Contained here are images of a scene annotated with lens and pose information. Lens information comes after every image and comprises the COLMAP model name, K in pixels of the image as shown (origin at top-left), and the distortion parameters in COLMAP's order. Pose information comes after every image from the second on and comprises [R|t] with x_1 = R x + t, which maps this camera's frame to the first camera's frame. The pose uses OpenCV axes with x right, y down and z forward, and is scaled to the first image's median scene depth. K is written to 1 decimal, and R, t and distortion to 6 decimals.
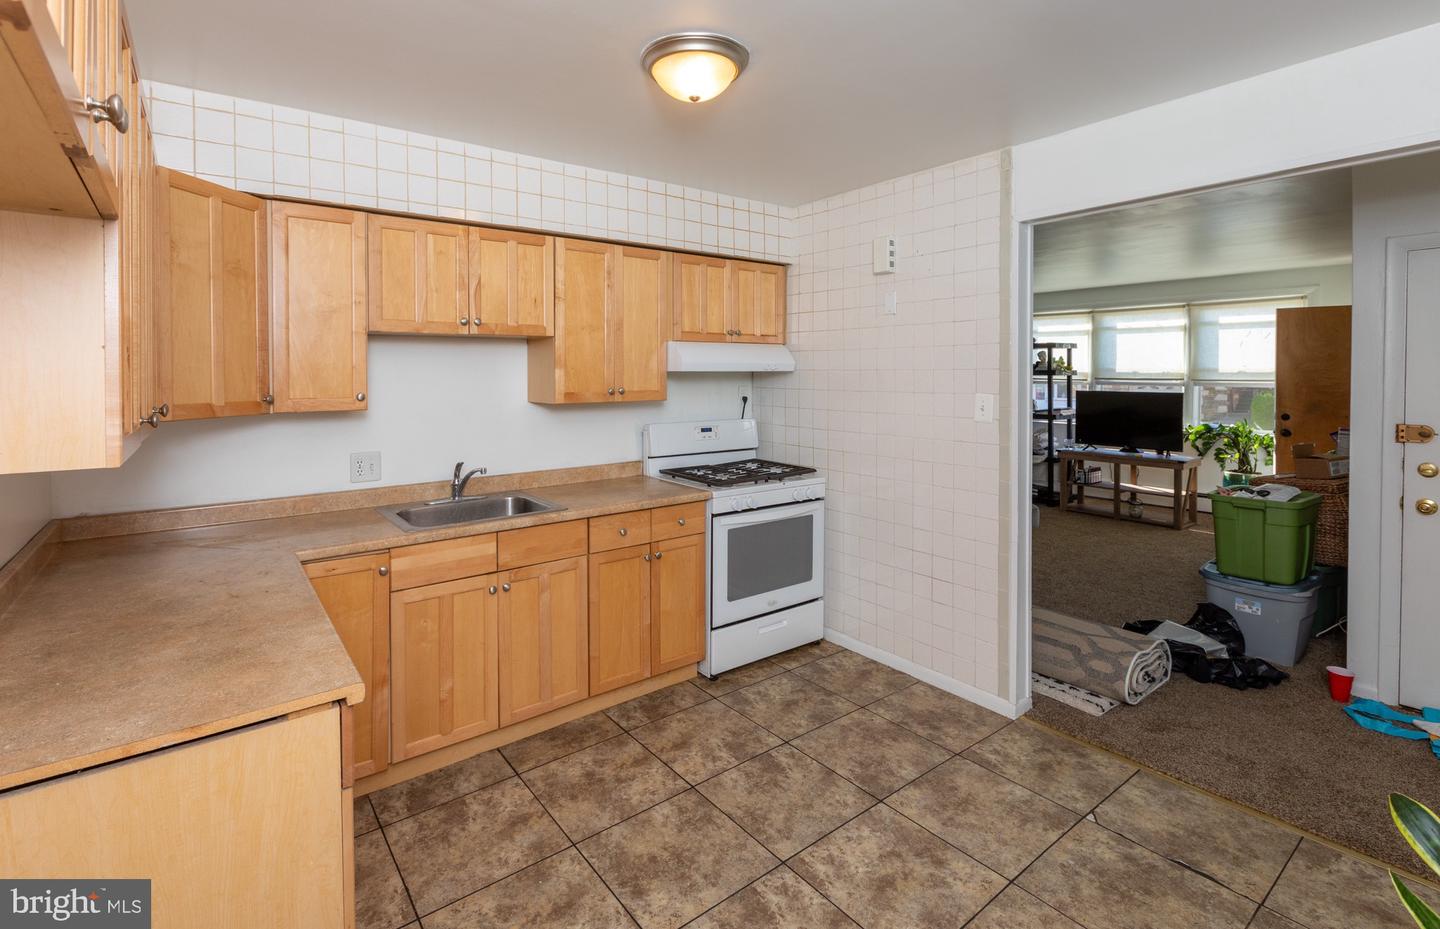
lens RADIAL K [[667.1, 0, 699.2], [0, 667.1, 383.4], [0, 0, 1]] dist [-0.000970, -0.000258]
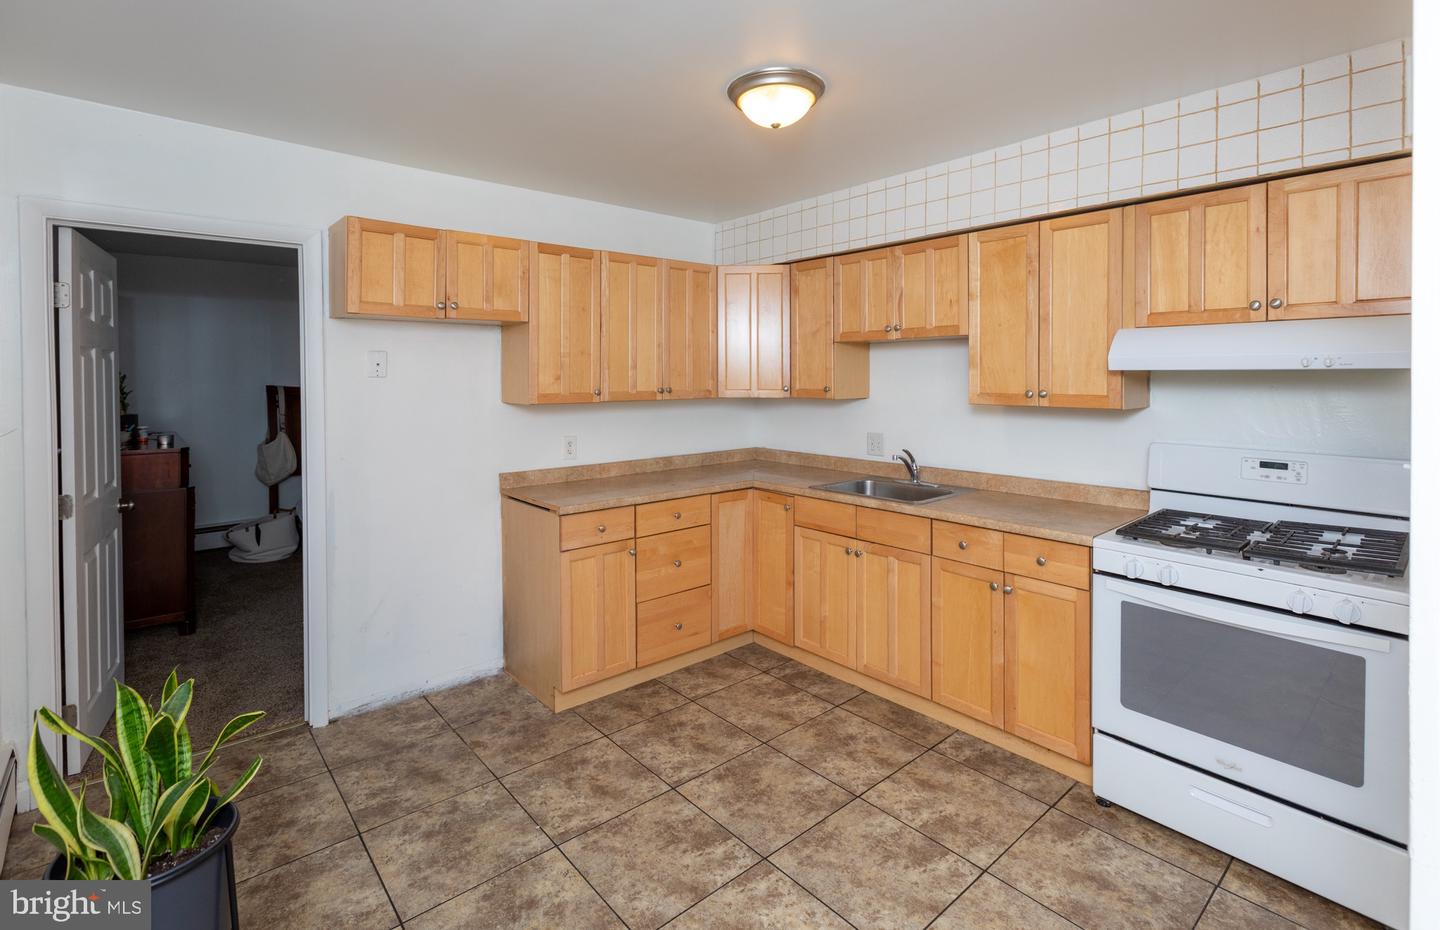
lens RADIAL K [[667.1, 0, 699.2], [0, 667.1, 383.9], [0, 0, 1]] dist [-0.000970, -0.000258]
pose [[0.042837, 0.020366, -0.998874, 0.897203], [-0.007130, 0.999773, 0.020078, -0.020145], [0.999057, 0.006262, 0.042973, 0.680100]]
